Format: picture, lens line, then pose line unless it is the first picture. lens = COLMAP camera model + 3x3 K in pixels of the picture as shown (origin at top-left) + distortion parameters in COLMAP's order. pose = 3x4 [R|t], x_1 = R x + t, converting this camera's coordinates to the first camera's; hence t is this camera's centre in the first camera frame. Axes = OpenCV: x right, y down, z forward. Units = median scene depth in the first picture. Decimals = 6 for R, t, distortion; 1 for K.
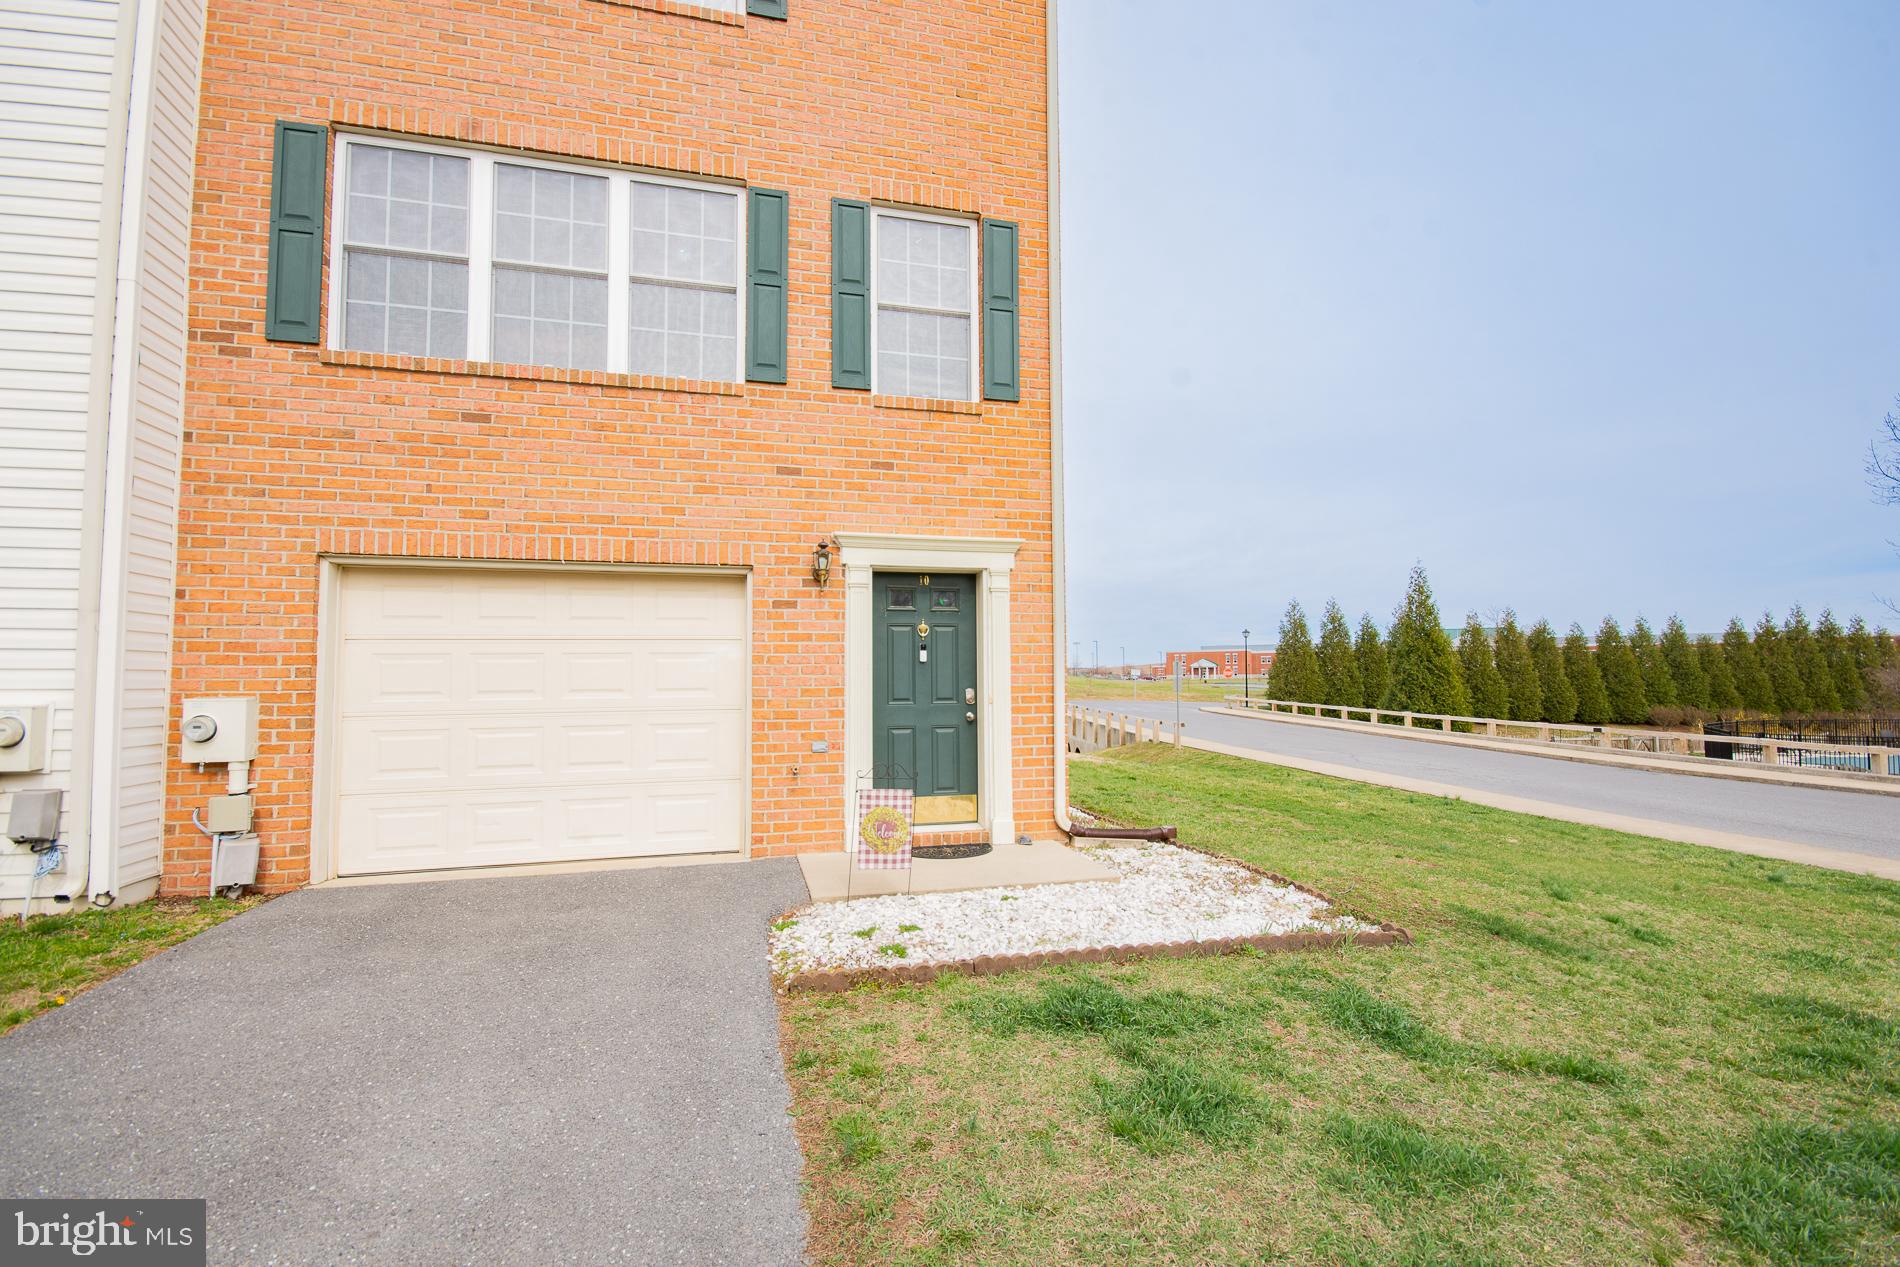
lens RADIAL K [[842.6, 0, 948.6], [0, 842.6, 633.8], [0, 0, 1]] dist [0.001374, -0.000321]
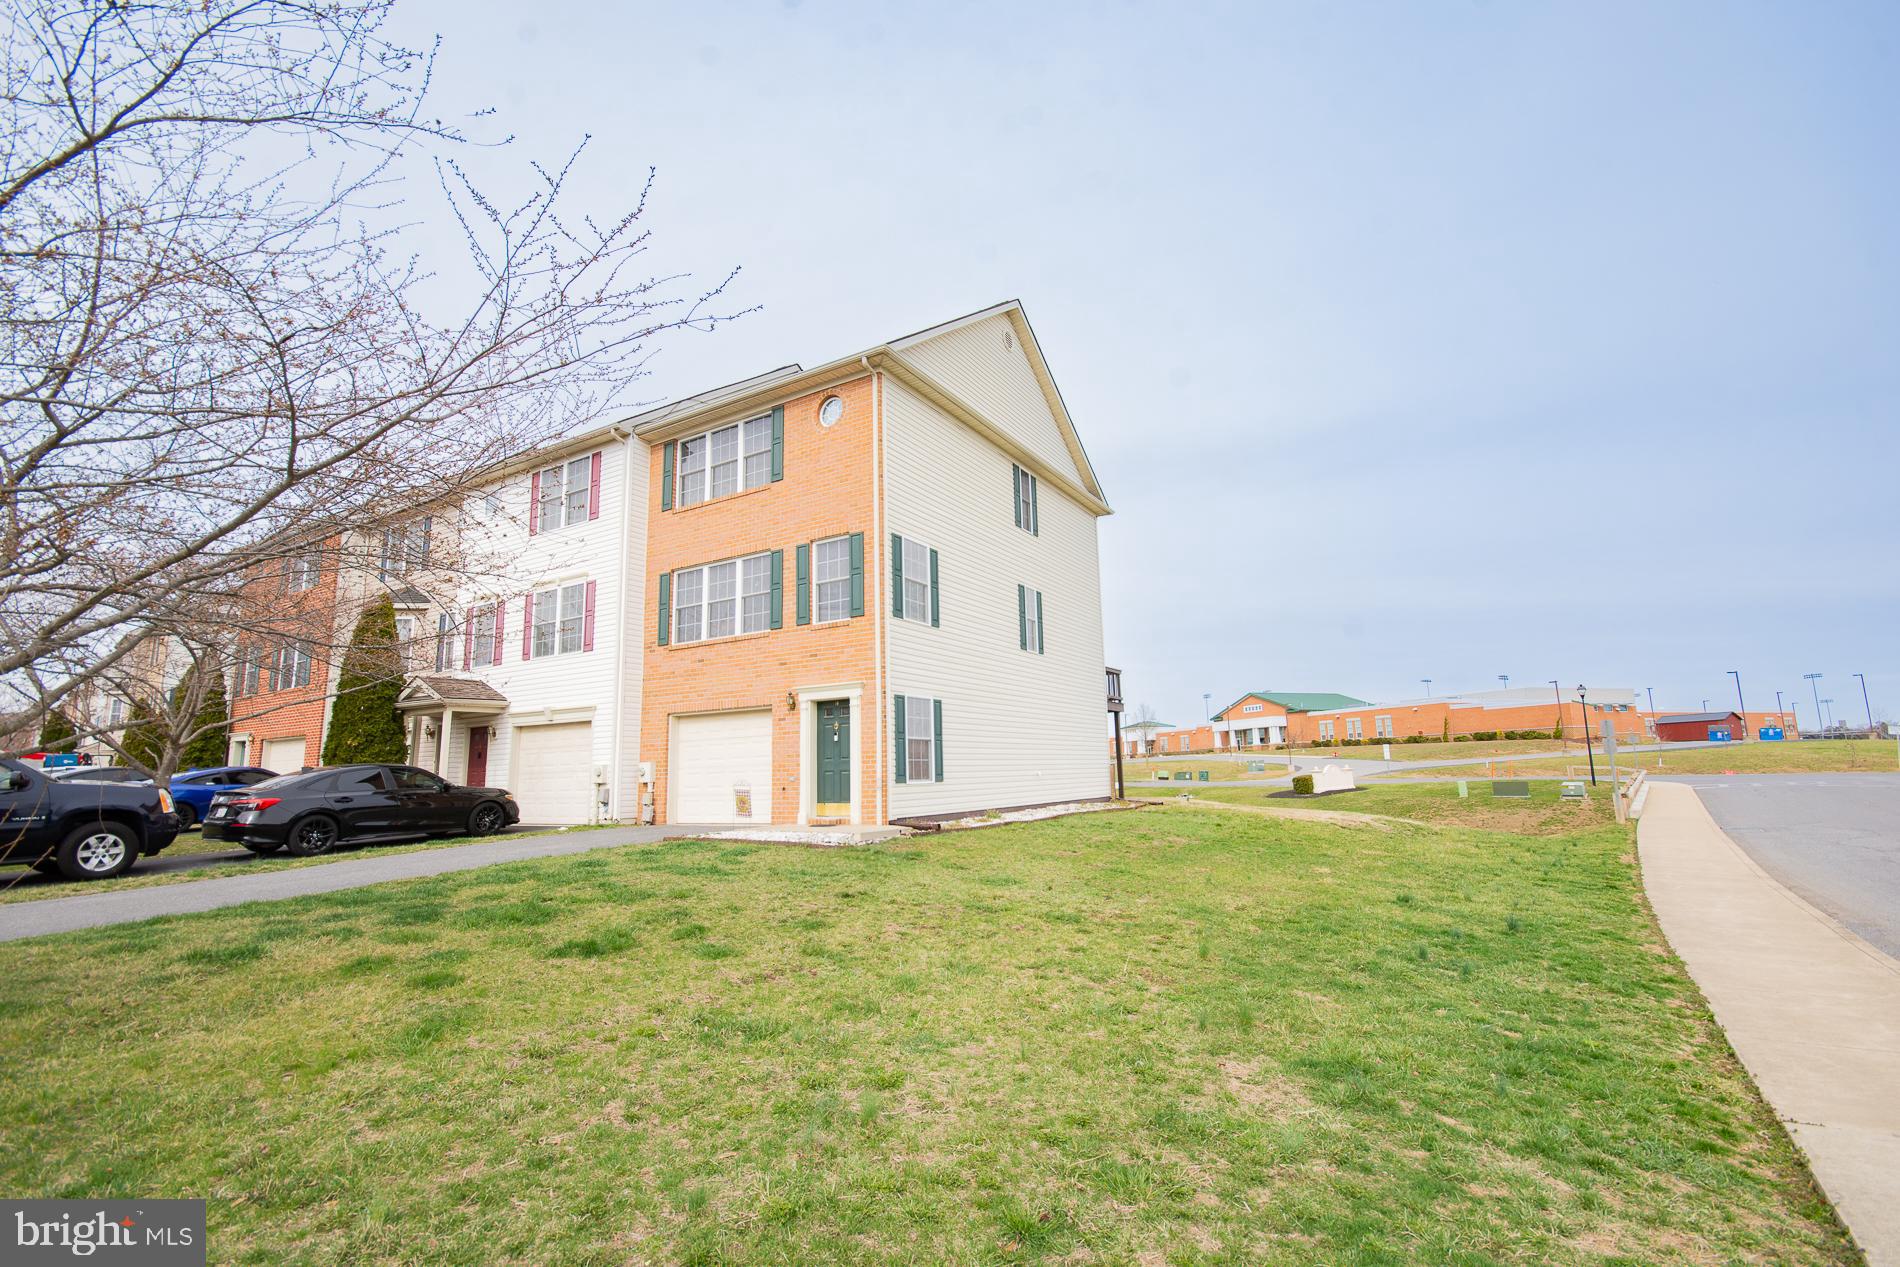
lens RADIAL K [[842.6, 0, 948.6], [0, 842.6, 633.8], [0, 0, 1]] dist [0.001374, -0.000321]
pose [[0.695458, -0.130672, -0.706586, 1.857885], [0.061003, 0.990513, -0.123137, 0.047977], [0.715973, 0.042533, 0.696831, -0.347585]]
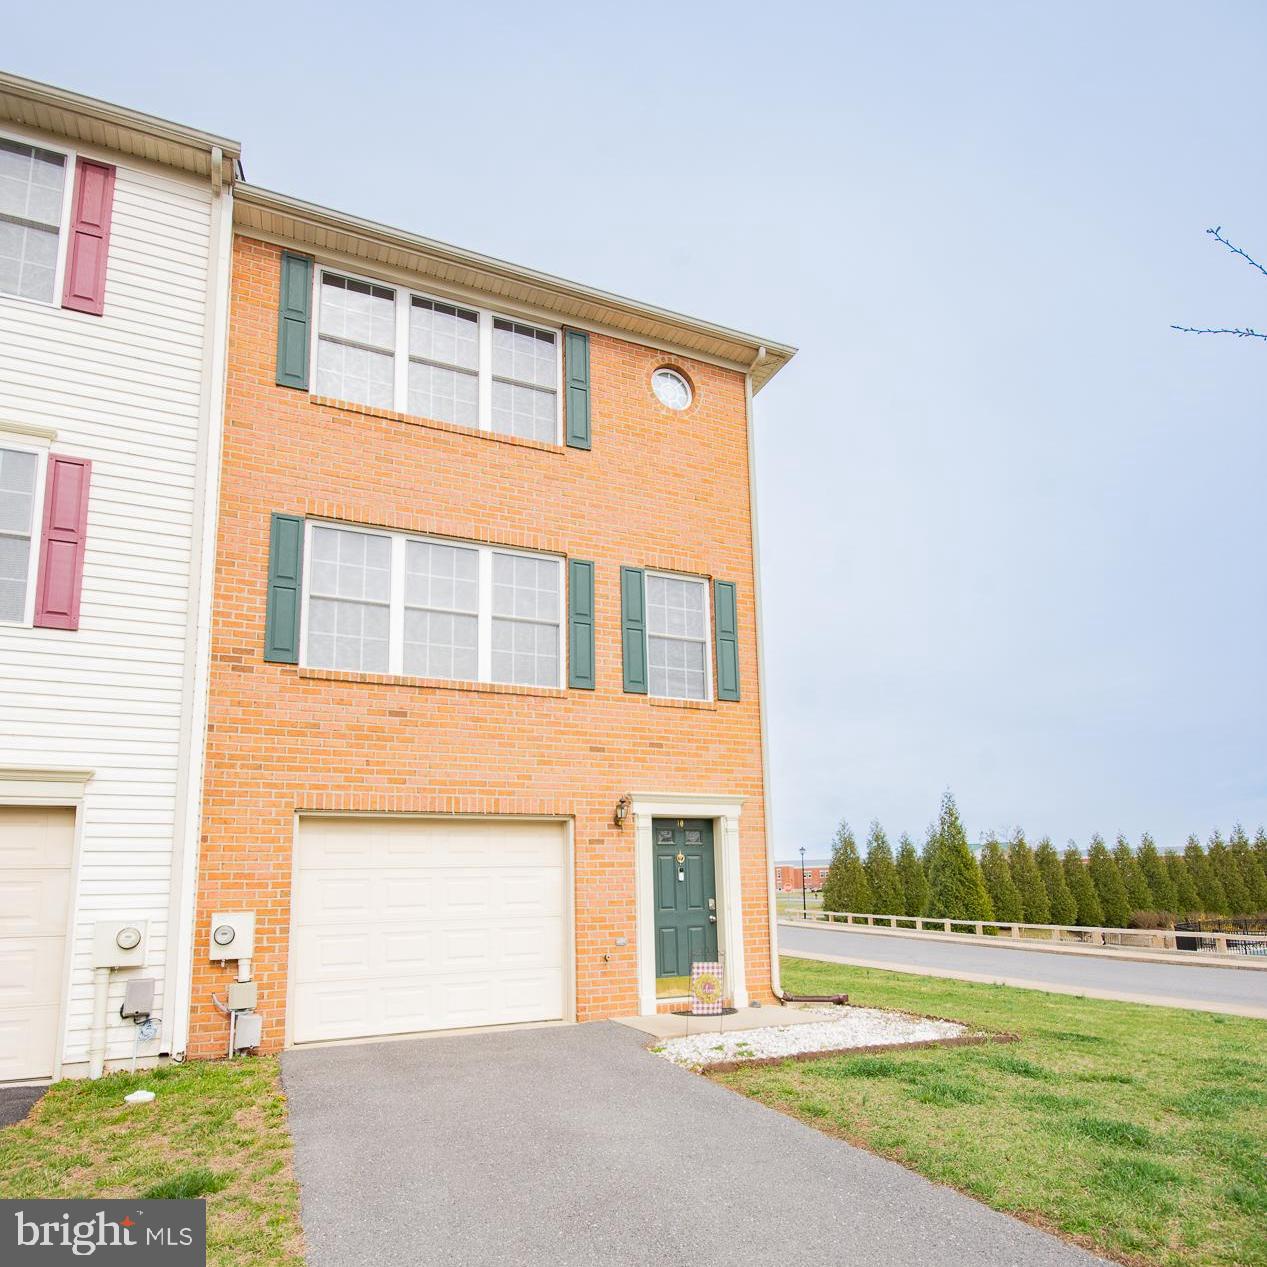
lens RADIAL K [[837.8, 0, 639.1], [0, 837.8, 762.9], [0, 0, 1]] dist [0.001141, -0.000465]
pose [[0.986019, 0.010318, 0.166316, -0.358839], [0.007154, 0.994540, -0.104113, -0.018713], [-0.166482, 0.103847, 0.980561, -0.427699]]
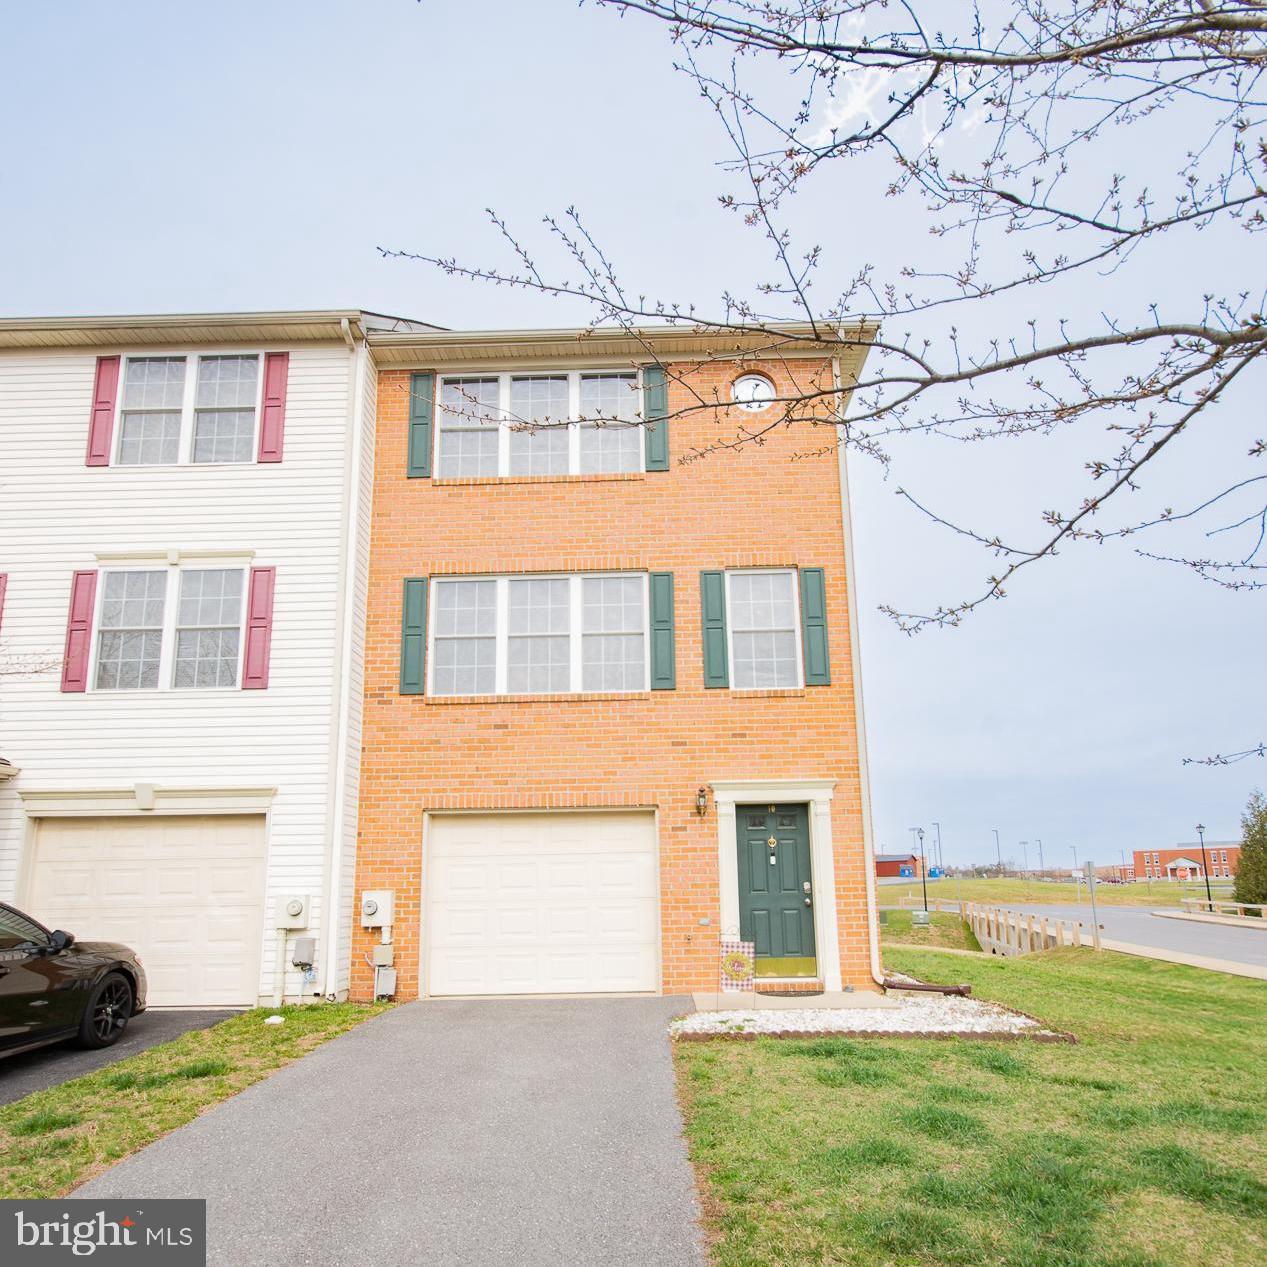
lens RADIAL K [[851.2, 0, 631.6], [0, 851.2, 724.2], [0, 0, 1]] dist [-0.000601, 0.000781]
pose [[0.960688, -0.062326, -0.270544, 0.159328], [0.025479, 0.990156, -0.137630, -0.011545], [0.276458, 0.125326, 0.952819, -0.550174]]
